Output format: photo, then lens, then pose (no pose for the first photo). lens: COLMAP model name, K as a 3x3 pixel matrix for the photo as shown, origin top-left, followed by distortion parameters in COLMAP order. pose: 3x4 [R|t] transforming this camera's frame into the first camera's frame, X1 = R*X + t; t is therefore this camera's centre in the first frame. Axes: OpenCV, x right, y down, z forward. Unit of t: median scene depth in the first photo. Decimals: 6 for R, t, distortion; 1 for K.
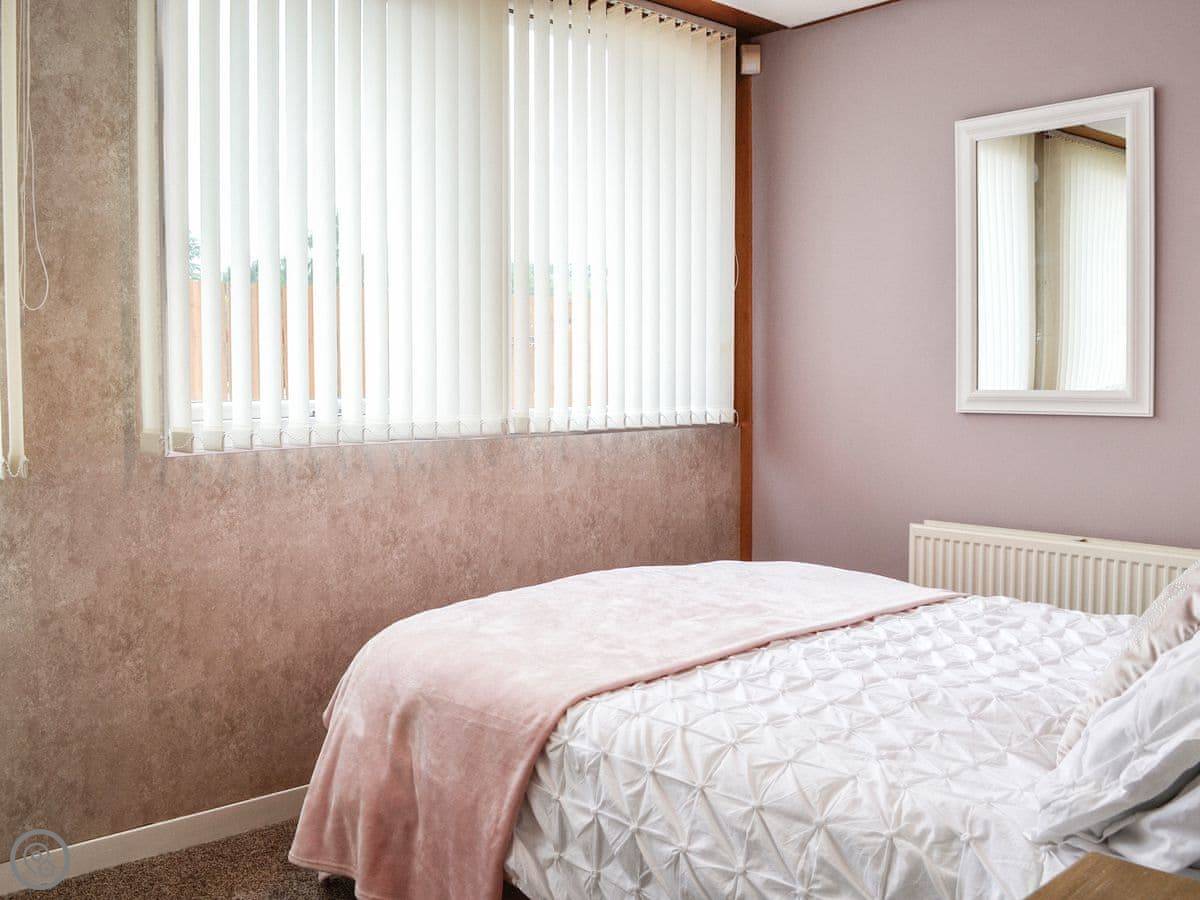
lens RADIAL K [[1098.8, 0, 592.9], [0, 1098.8, 409.3], [0, 0, 1]] dist [-0.067460, 0.007299]
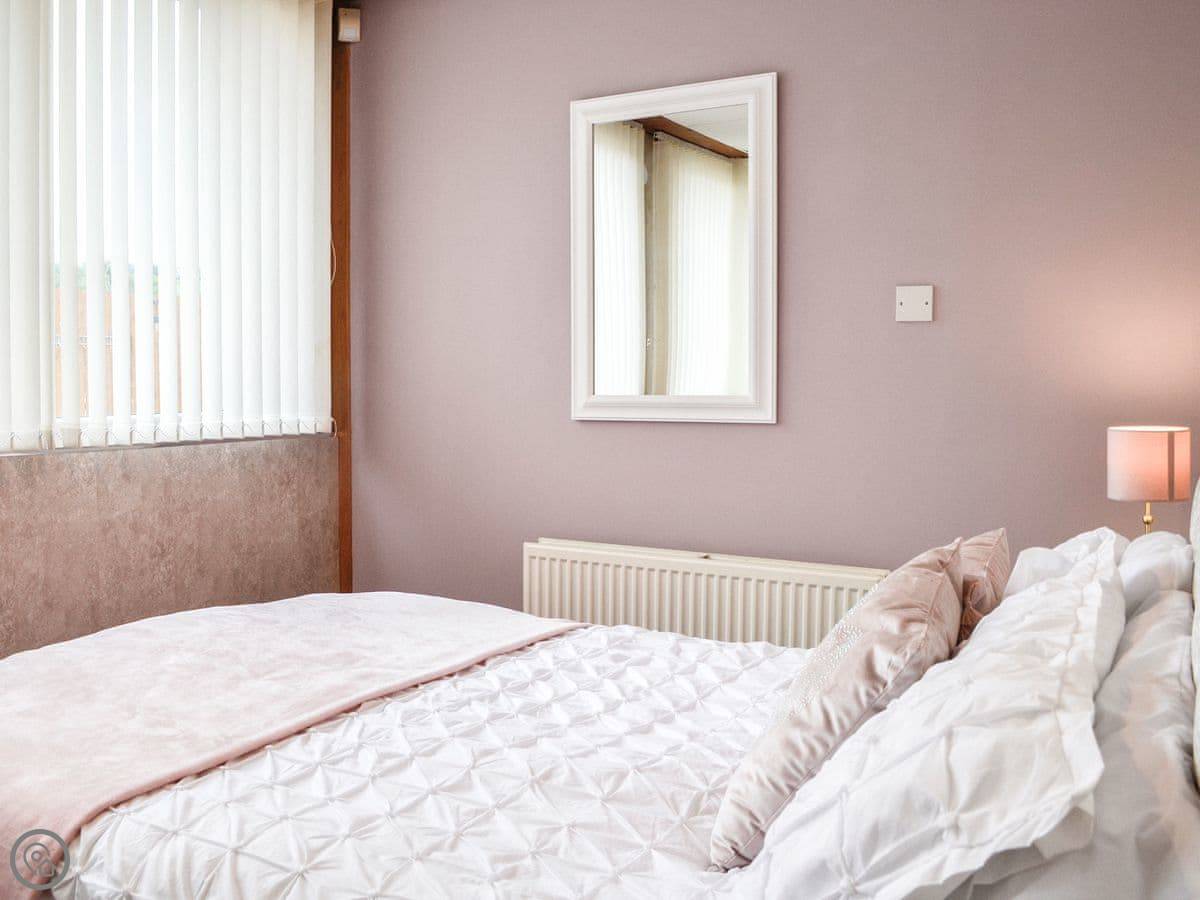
lens RADIAL K [[1098.8, 0, 592.9], [0, 1098.8, 409.3], [0, 0, 1]] dist [-0.067460, 0.007299]
pose [[0.939664, -0.003593, 0.342079, 0.047316], [0.005643, 0.999972, -0.004999, -0.001616], [-0.342051, 0.006627, 0.939658, 0.176159]]
